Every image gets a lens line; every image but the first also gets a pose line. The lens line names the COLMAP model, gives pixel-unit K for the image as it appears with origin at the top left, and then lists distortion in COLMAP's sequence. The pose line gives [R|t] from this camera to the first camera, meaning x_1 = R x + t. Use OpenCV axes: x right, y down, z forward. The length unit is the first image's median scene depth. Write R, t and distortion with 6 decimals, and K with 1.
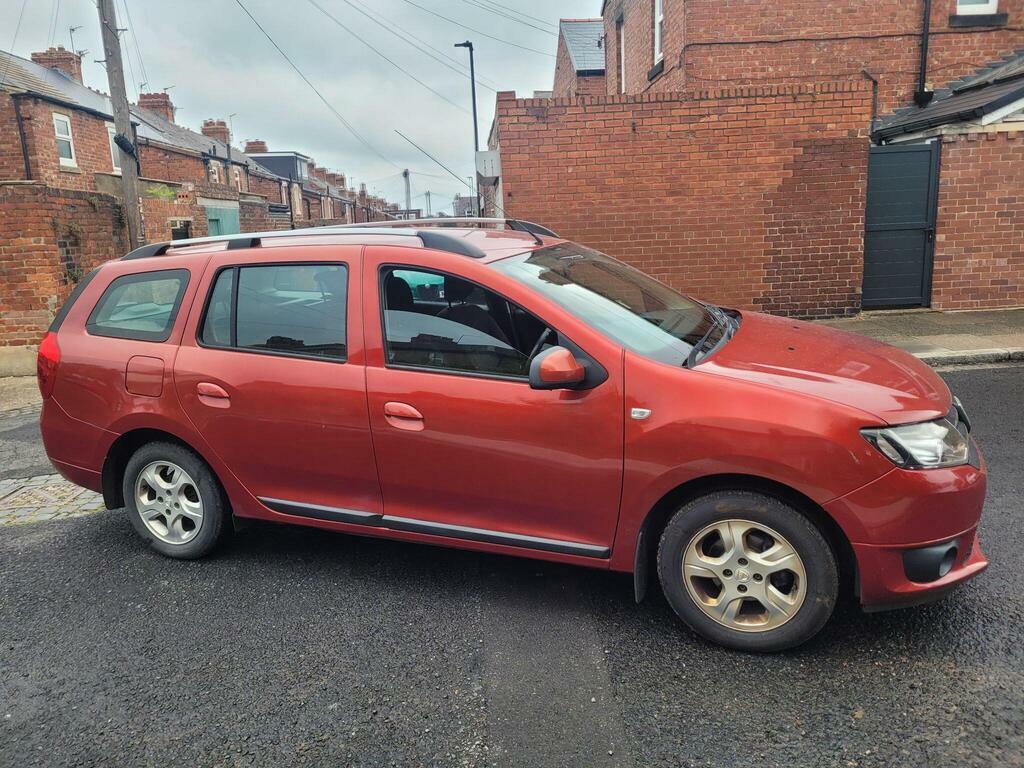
lens RADIAL K [[766.5, 0, 509.3], [0, 766.5, 351.4], [0, 0, 1]] dist [0.060310, -0.037177]
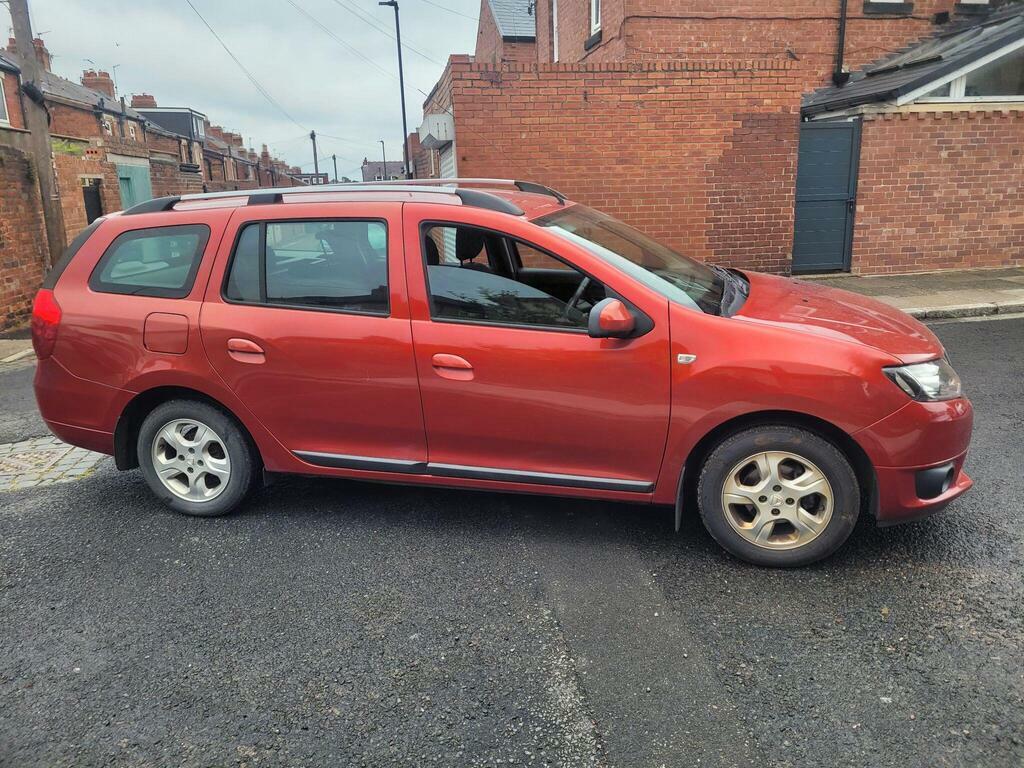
lens RADIAL K [[766.5, 0, 533.5], [0, 766.5, 354.1], [0, 0, 1]] dist [0.060310, -0.037177]
pose [[0.989247, -0.012082, 0.145752, -0.059386], [0.006109, 0.999126, 0.041360, 0.008693], [-0.146124, -0.040025, 0.988456, -0.012448]]
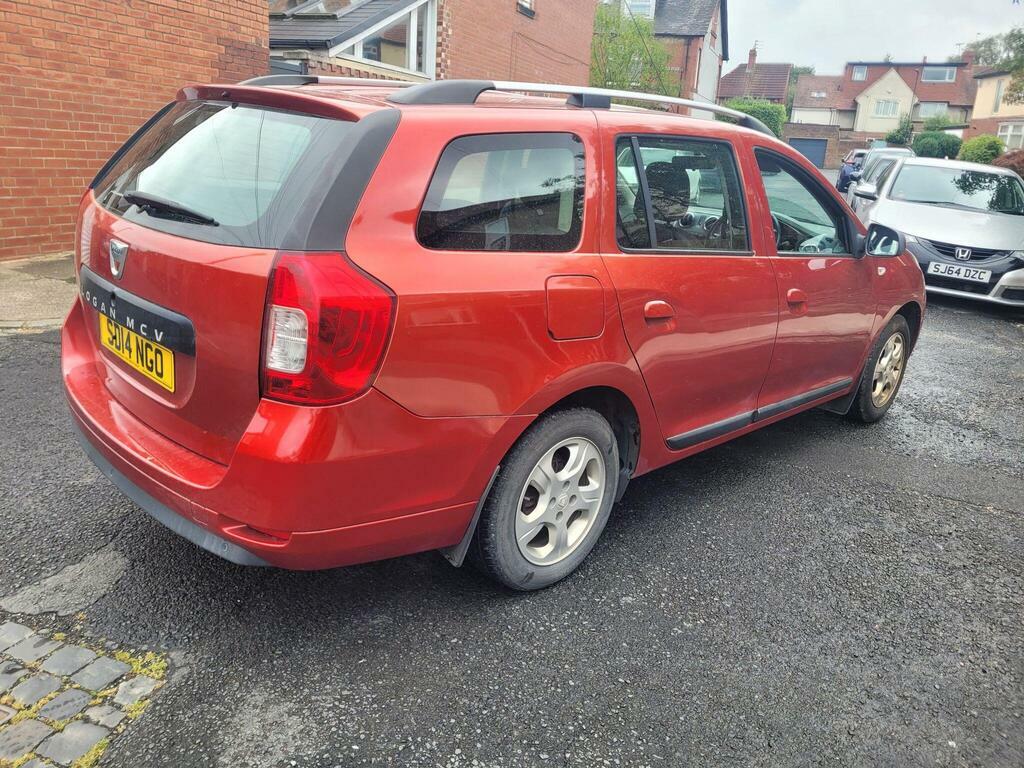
lens RADIAL K [[766.5, 0, 507.9], [0, 766.5, 344.7], [0, 0, 1]] dist [0.060310, -0.037177]
pose [[0.399801, -0.161954, 0.902181, -0.399818], [0.079832, 0.986679, 0.141745, -0.011123], [-0.913119, 0.015353, 0.407404, 0.306392]]
